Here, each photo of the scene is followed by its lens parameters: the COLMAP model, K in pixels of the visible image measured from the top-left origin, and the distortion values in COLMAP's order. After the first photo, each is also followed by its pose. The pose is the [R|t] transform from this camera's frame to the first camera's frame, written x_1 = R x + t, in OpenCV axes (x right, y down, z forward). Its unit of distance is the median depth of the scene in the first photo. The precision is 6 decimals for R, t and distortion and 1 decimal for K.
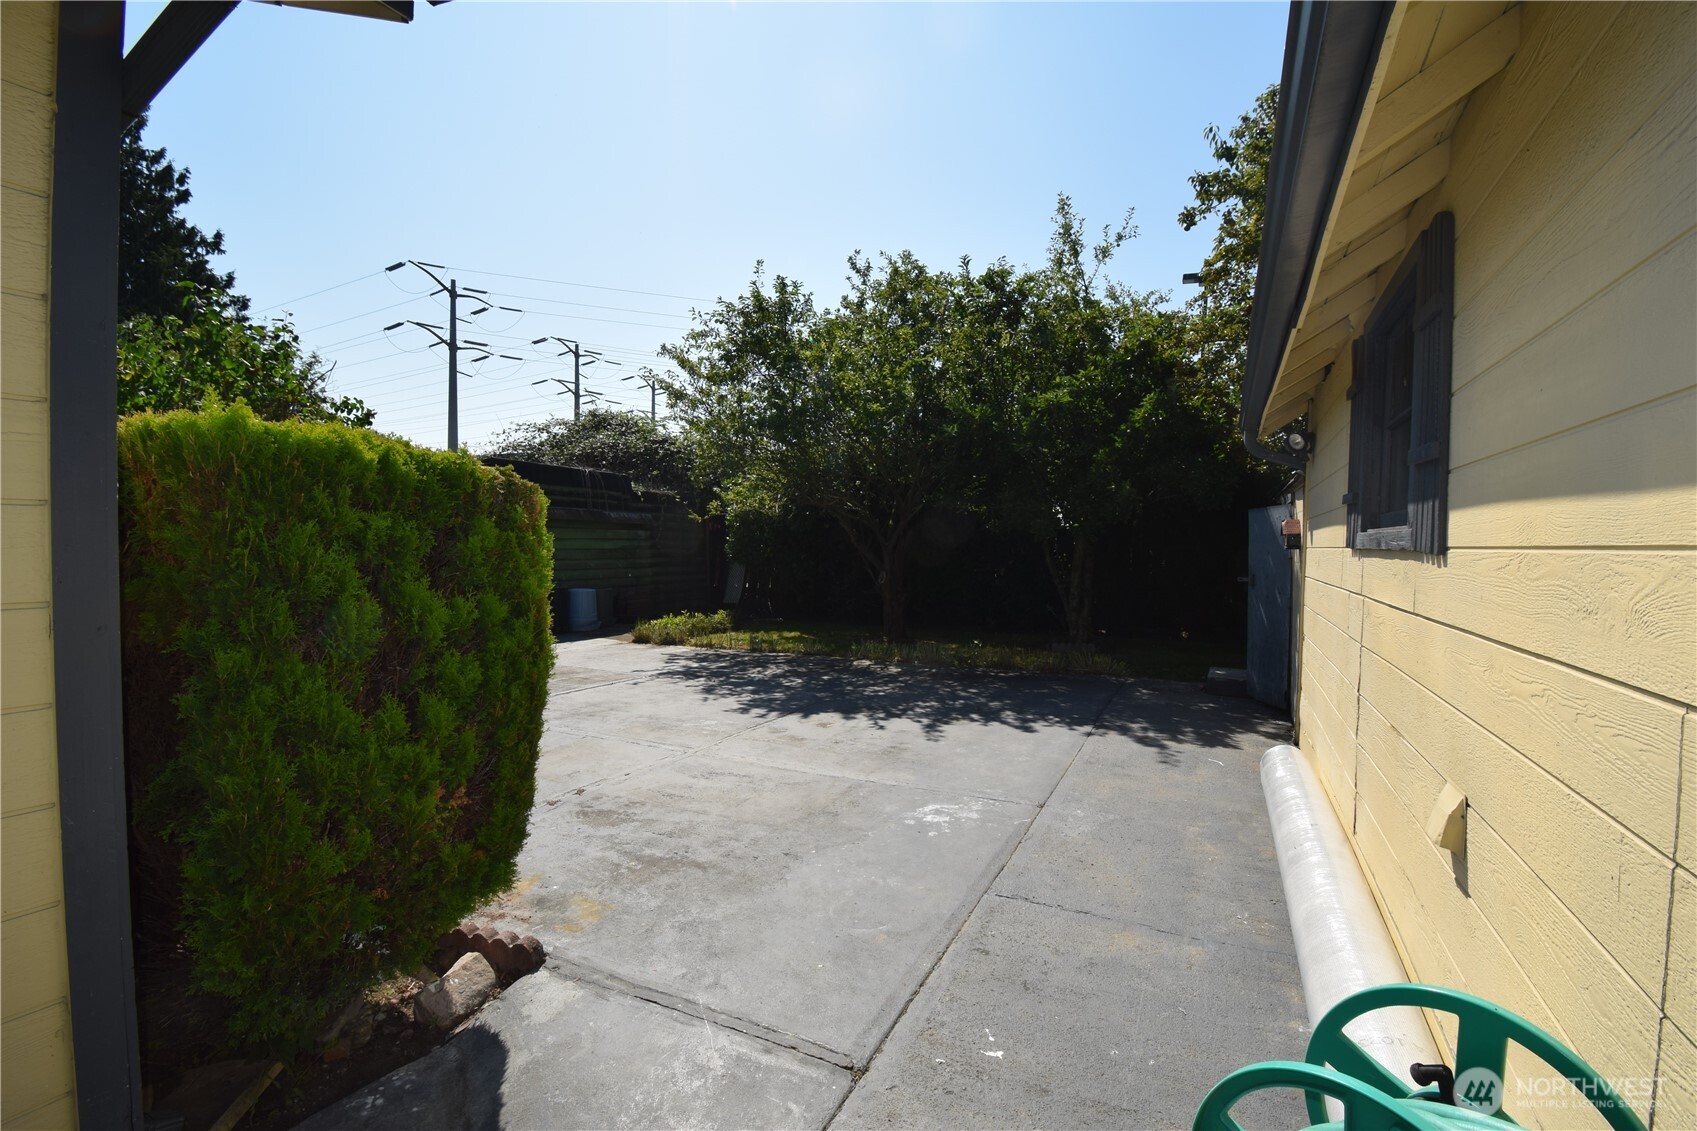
lens RADIAL K [[756.3, 0, 854.6], [0, 756.3, 569.6], [0, 0, 1]] dist [0.019438, -0.026156]
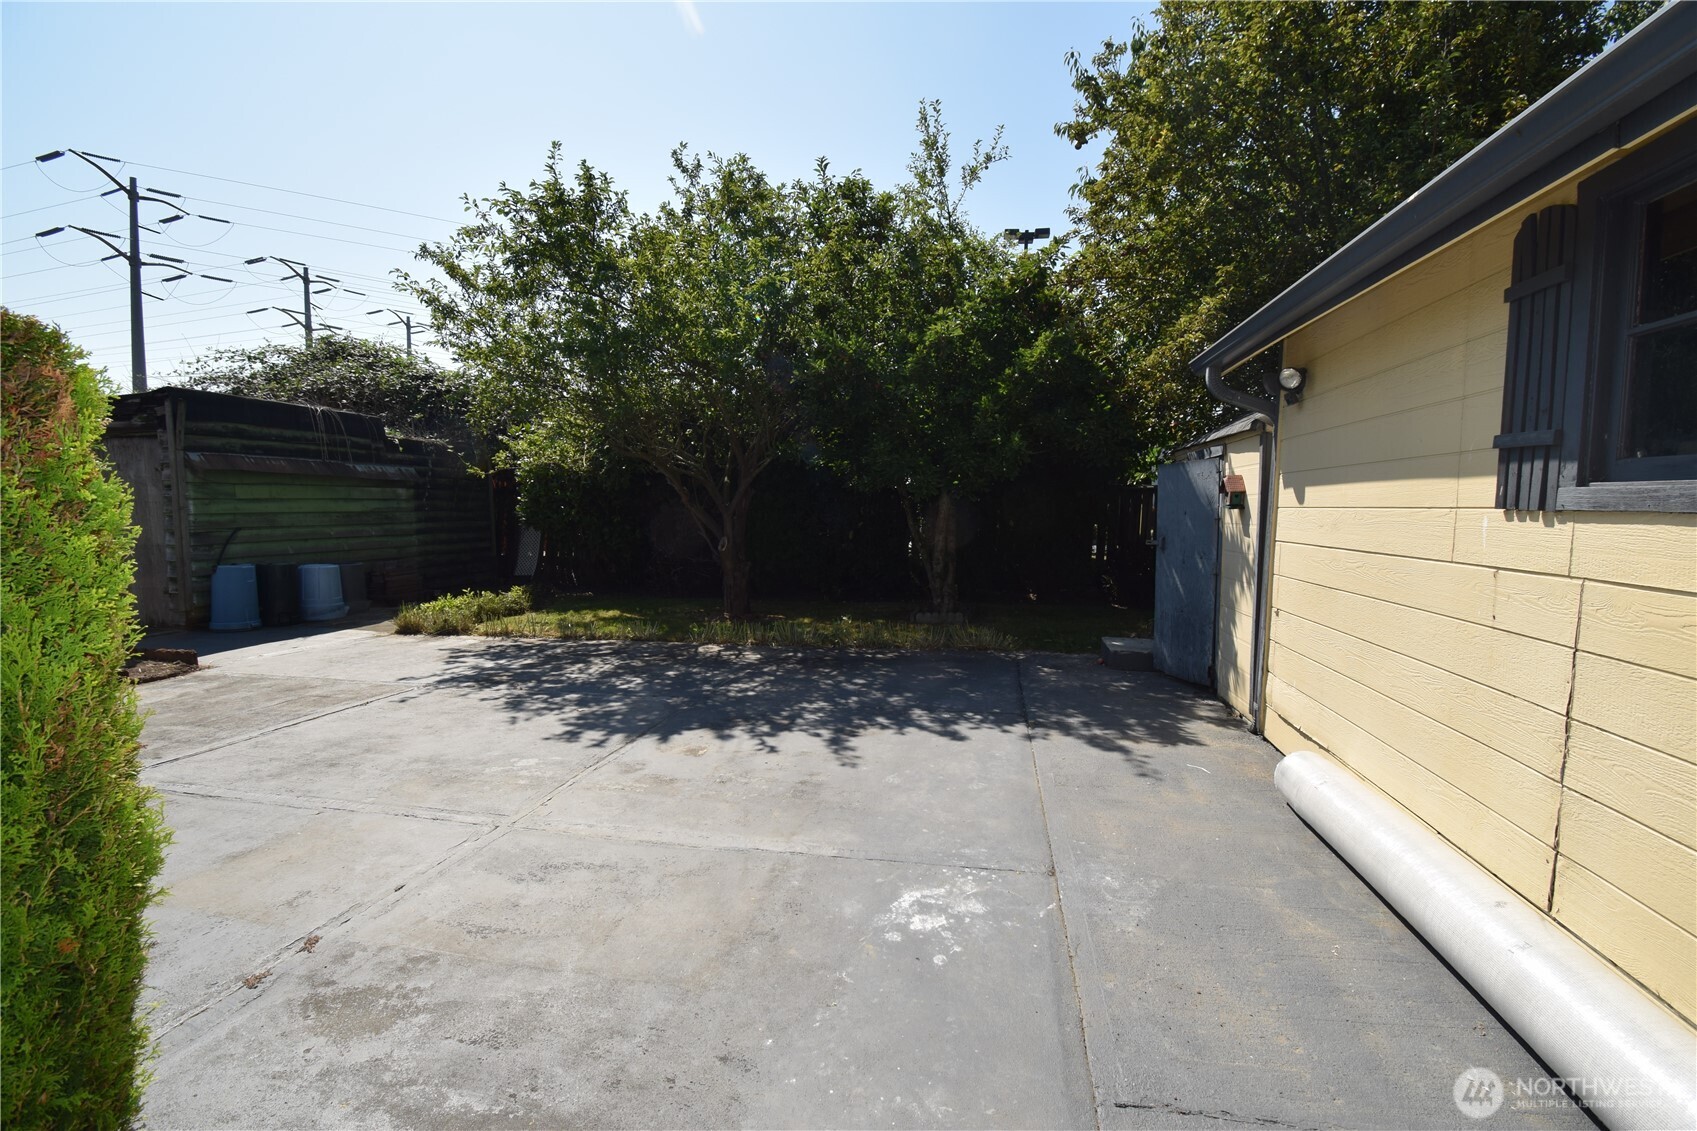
lens RADIAL K [[756.3, 0, 854.6], [0, 756.3, 569.6], [0, 0, 1]] dist [0.019438, -0.026156]
pose [[0.965517, -0.026185, 0.259018, -0.046775], [0.012438, 0.998432, 0.054570, -0.006171], [-0.260041, -0.049467, 0.964330, 0.157902]]
